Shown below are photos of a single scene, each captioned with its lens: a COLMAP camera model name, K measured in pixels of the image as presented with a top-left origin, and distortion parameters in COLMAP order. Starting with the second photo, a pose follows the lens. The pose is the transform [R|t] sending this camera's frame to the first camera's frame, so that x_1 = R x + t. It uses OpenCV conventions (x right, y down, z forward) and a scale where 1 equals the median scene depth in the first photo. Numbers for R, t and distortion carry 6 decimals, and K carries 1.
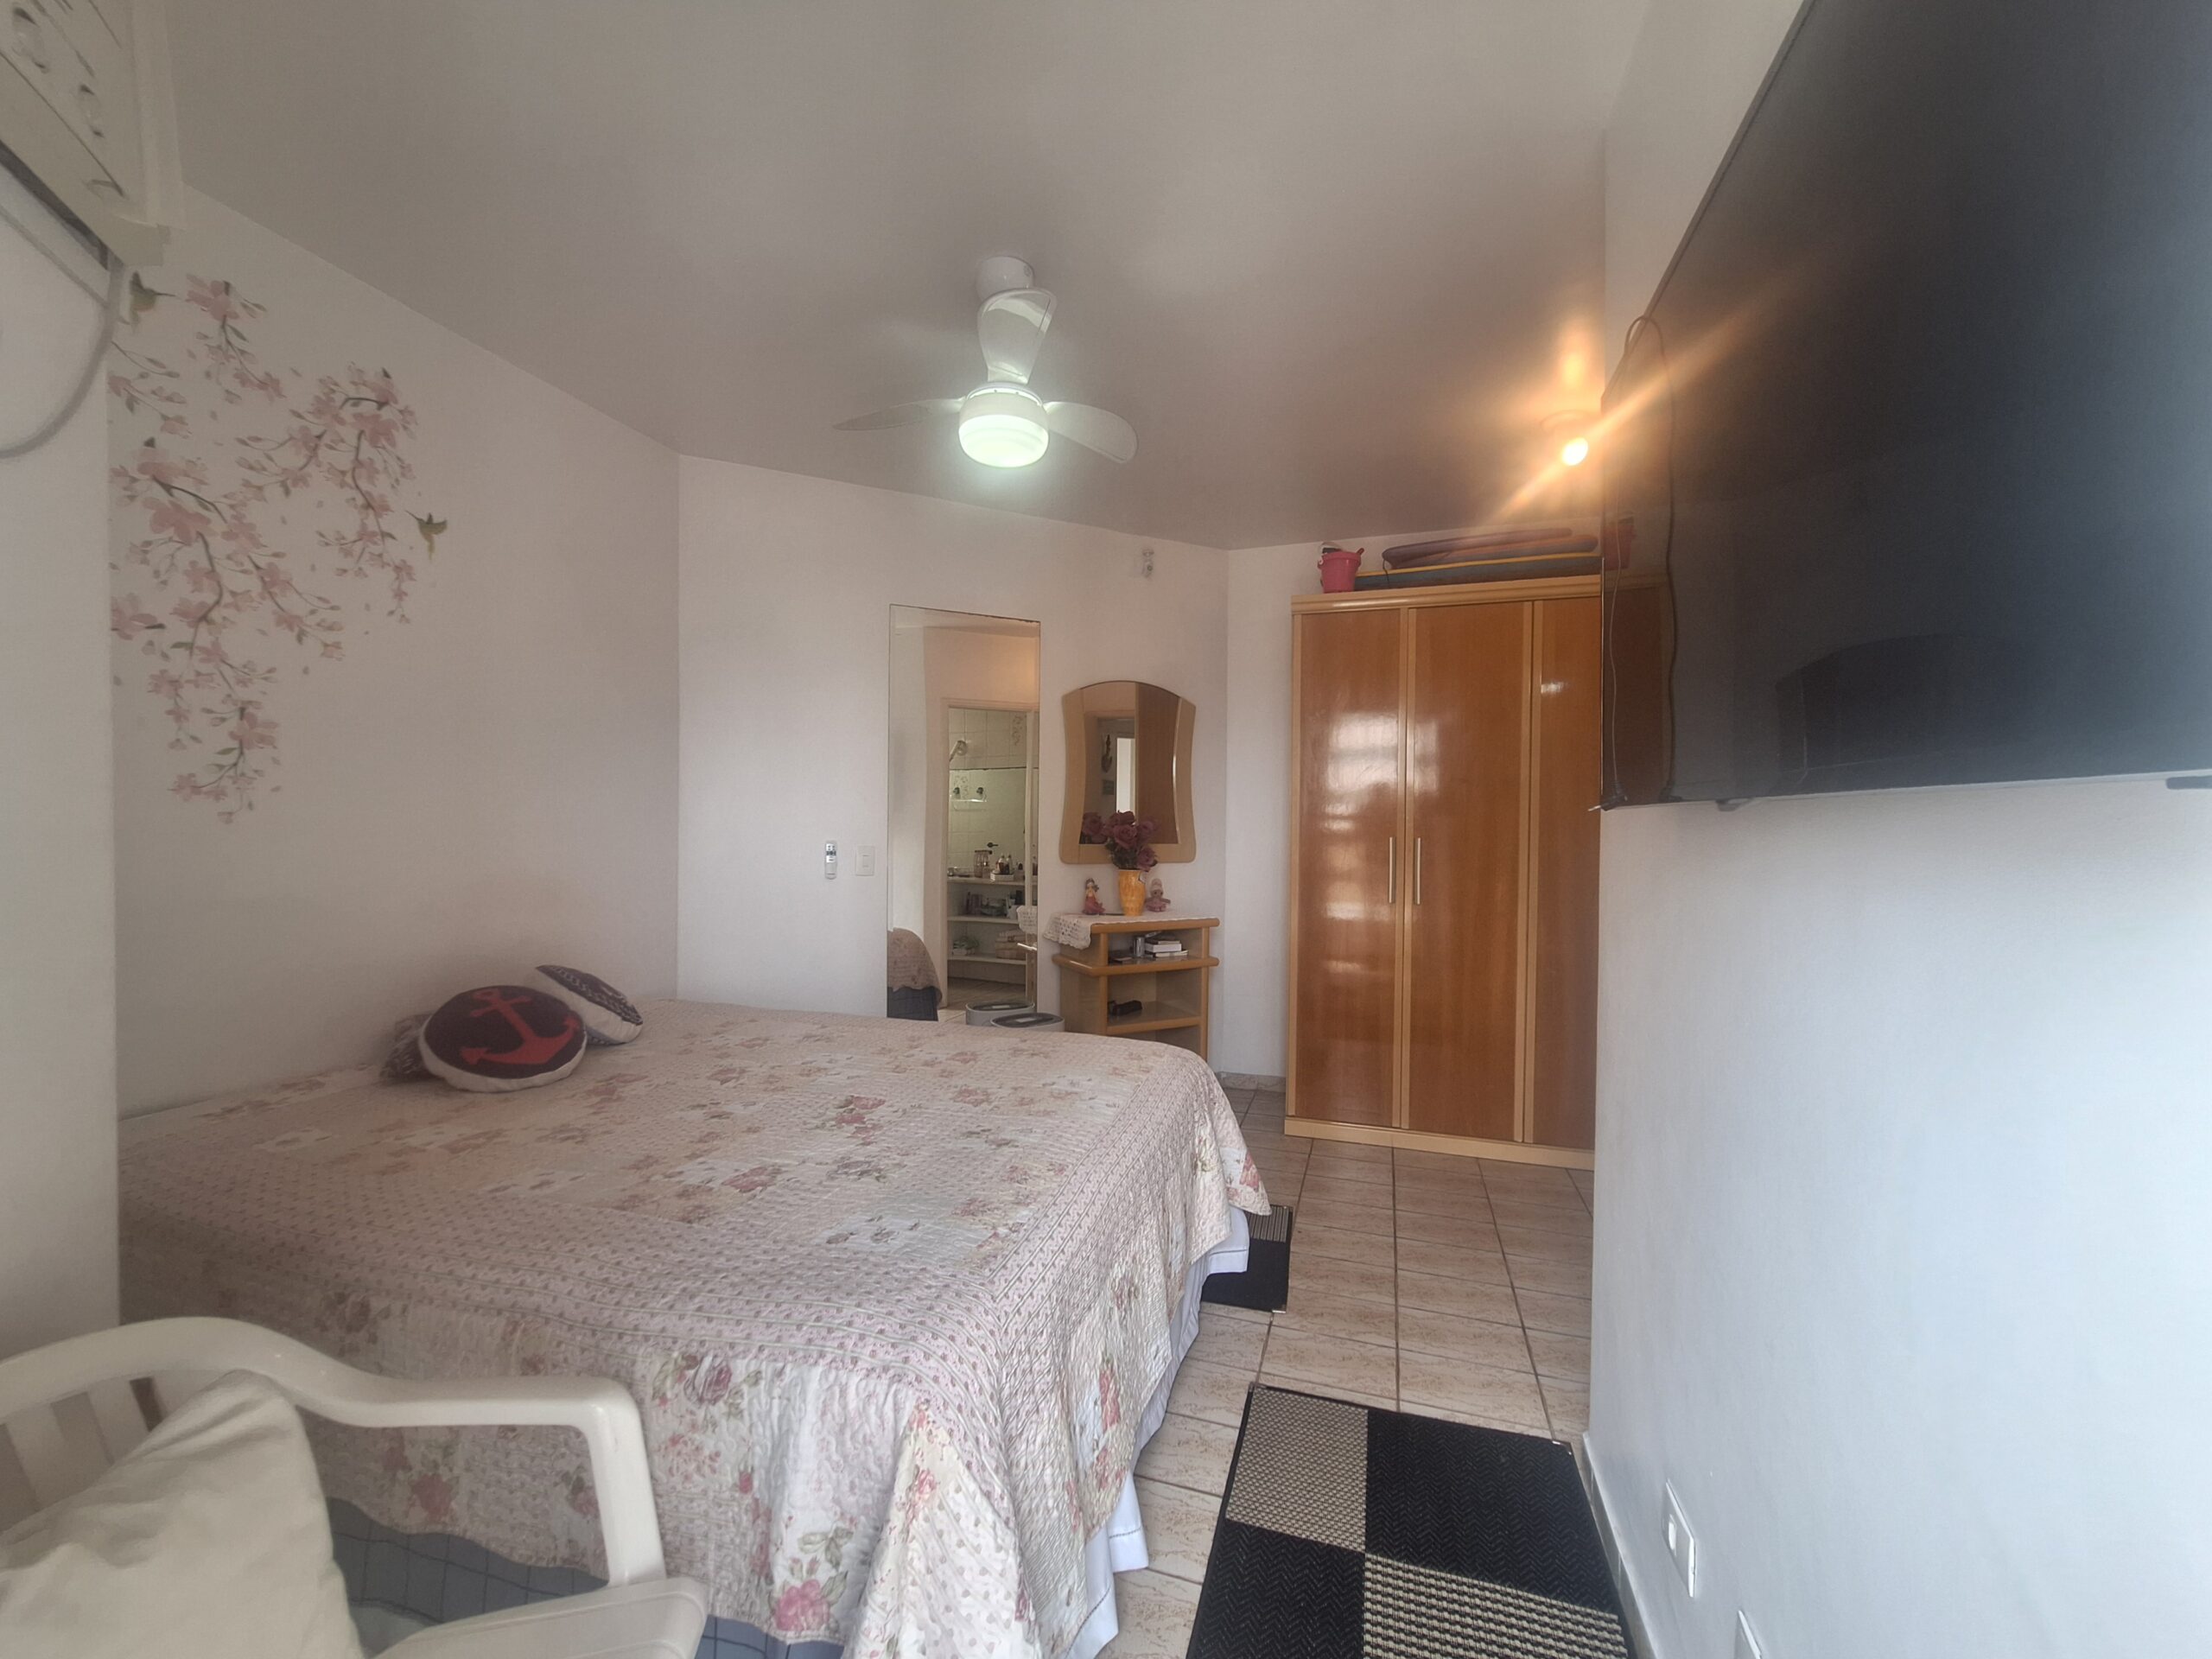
lens RADIAL K [[873.4, 0, 1110.5], [0, 873.4, 826.9], [0, 0, 1]] dist [0.001483, -0.002877]
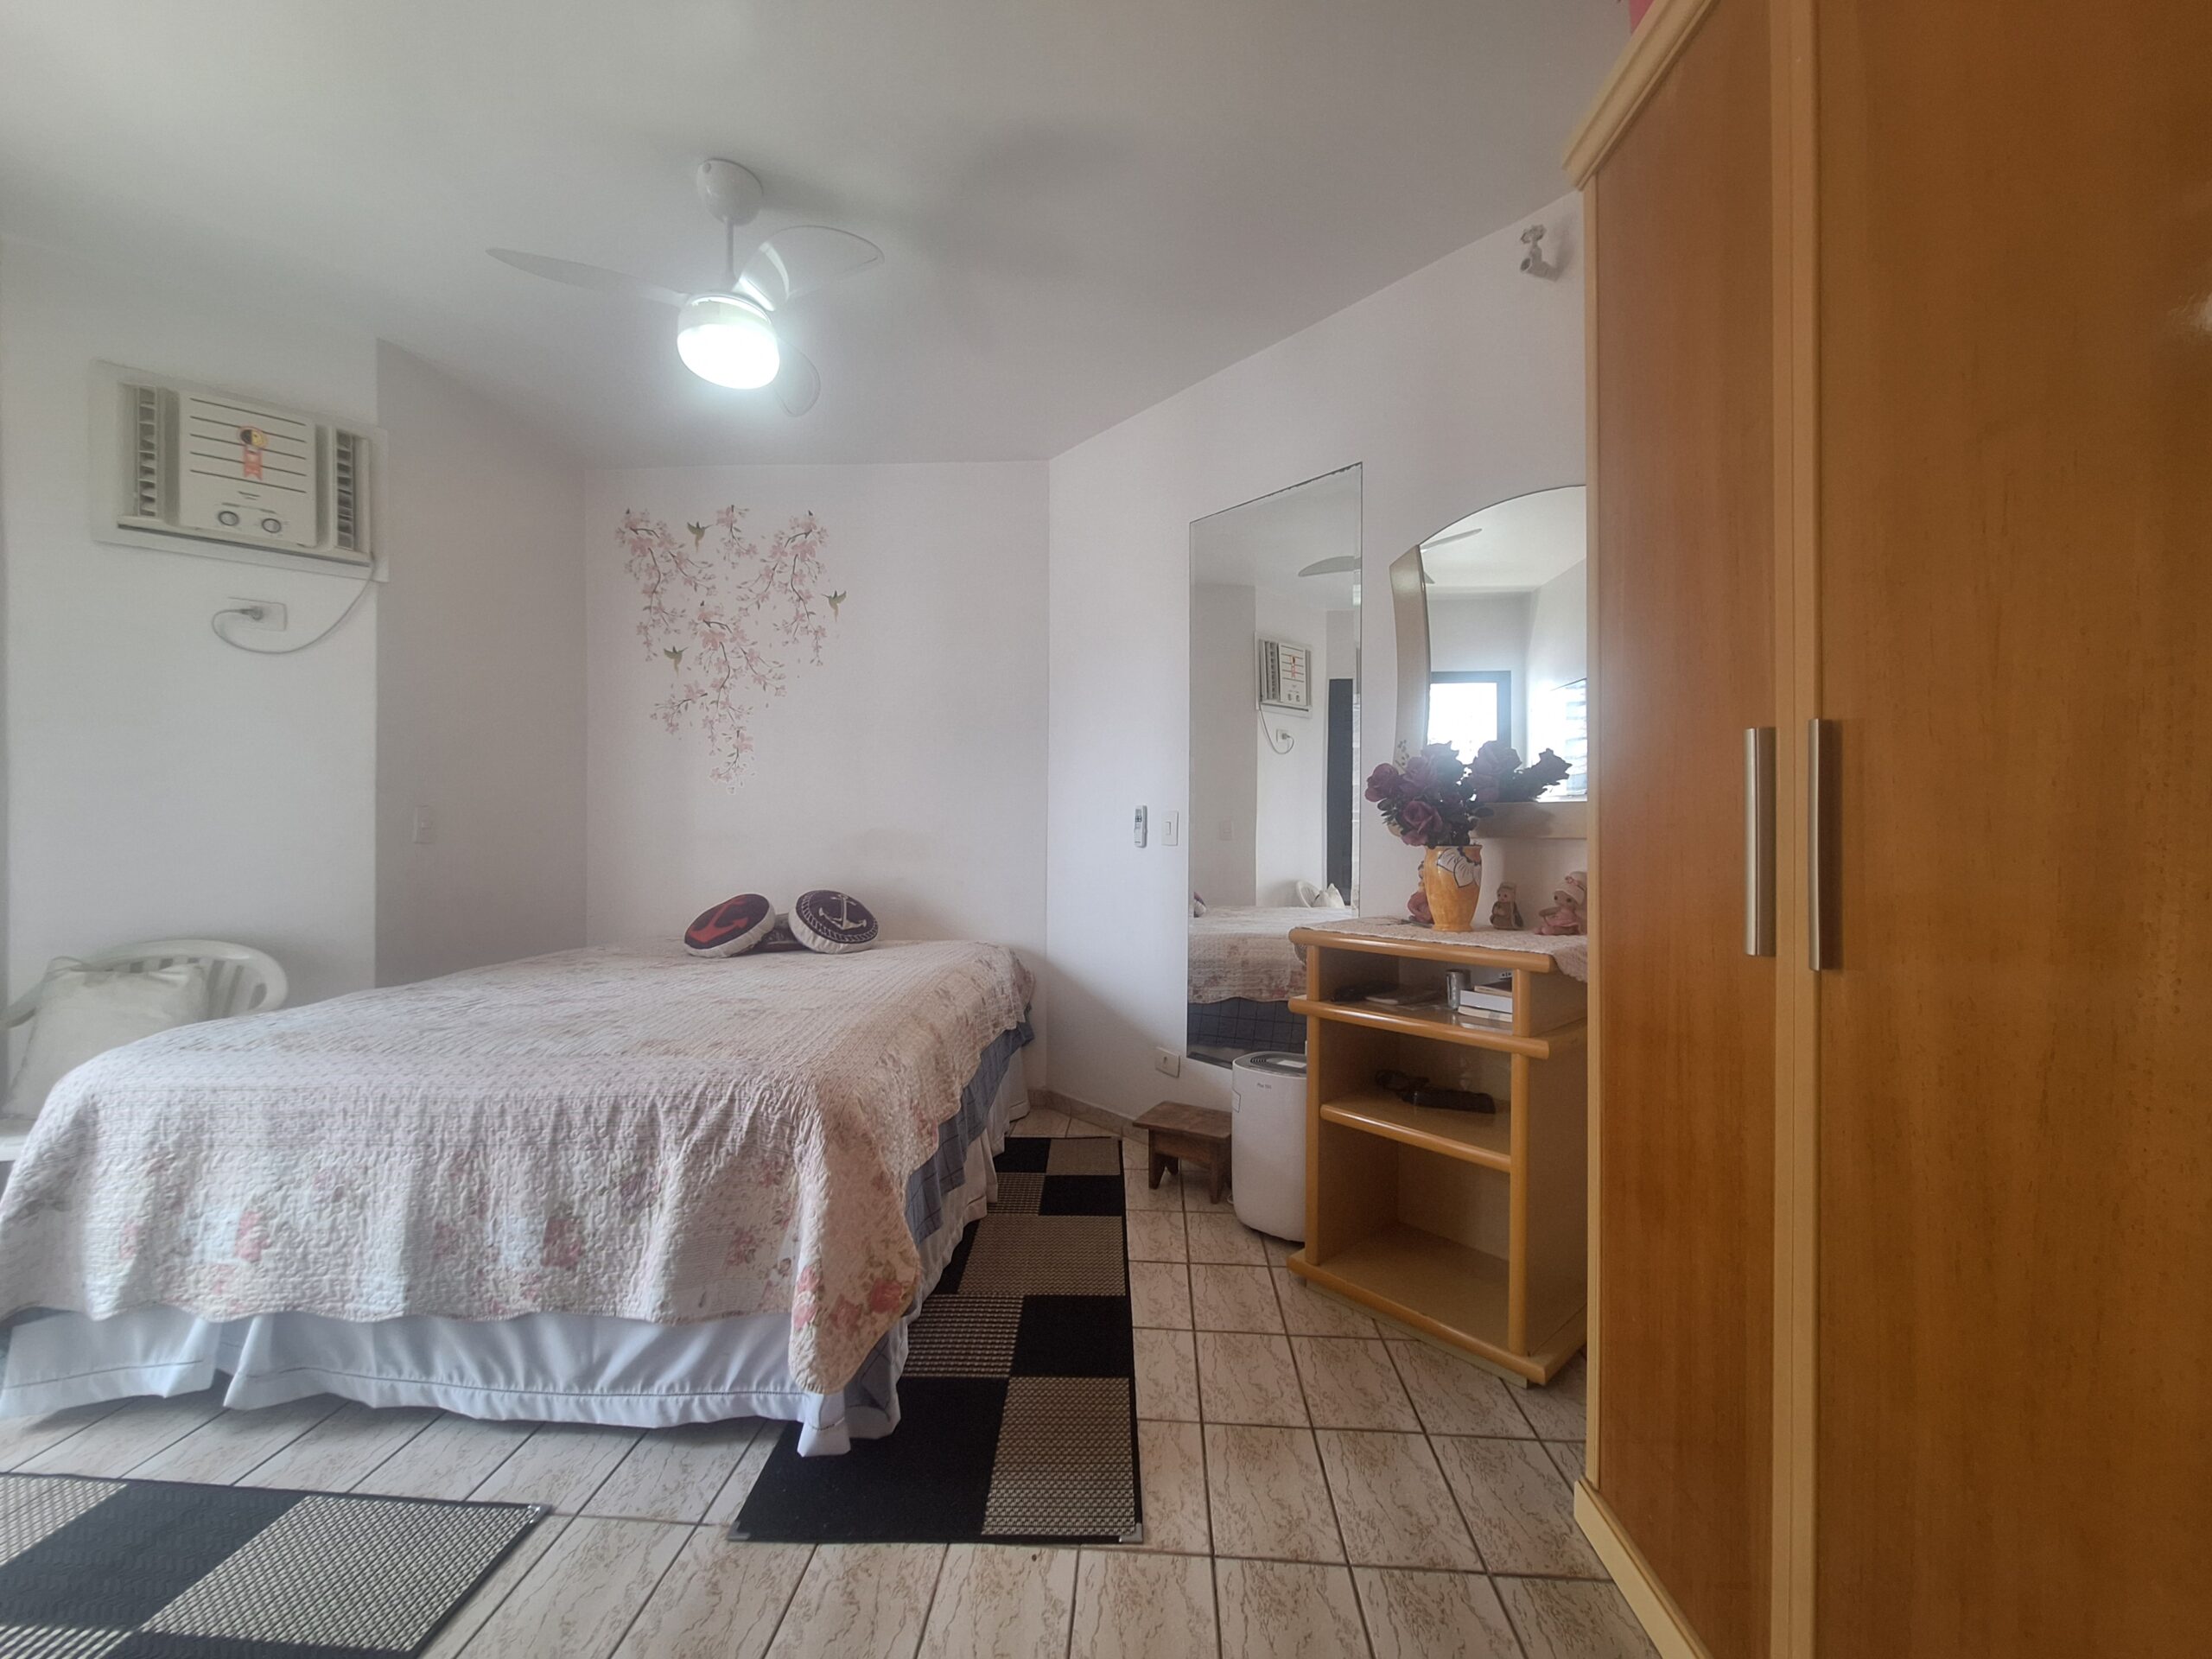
lens RADIAL K [[873.4, 0, 1104.6], [0, 873.4, 843.9], [0, 0, 1]] dist [0.001483, -0.002877]
pose [[0.242650, -0.008957, -0.970073, 0.961254], [0.001853, 0.999960, -0.008770, 0.117952], [0.970112, 0.000331, 0.242657, 1.270626]]
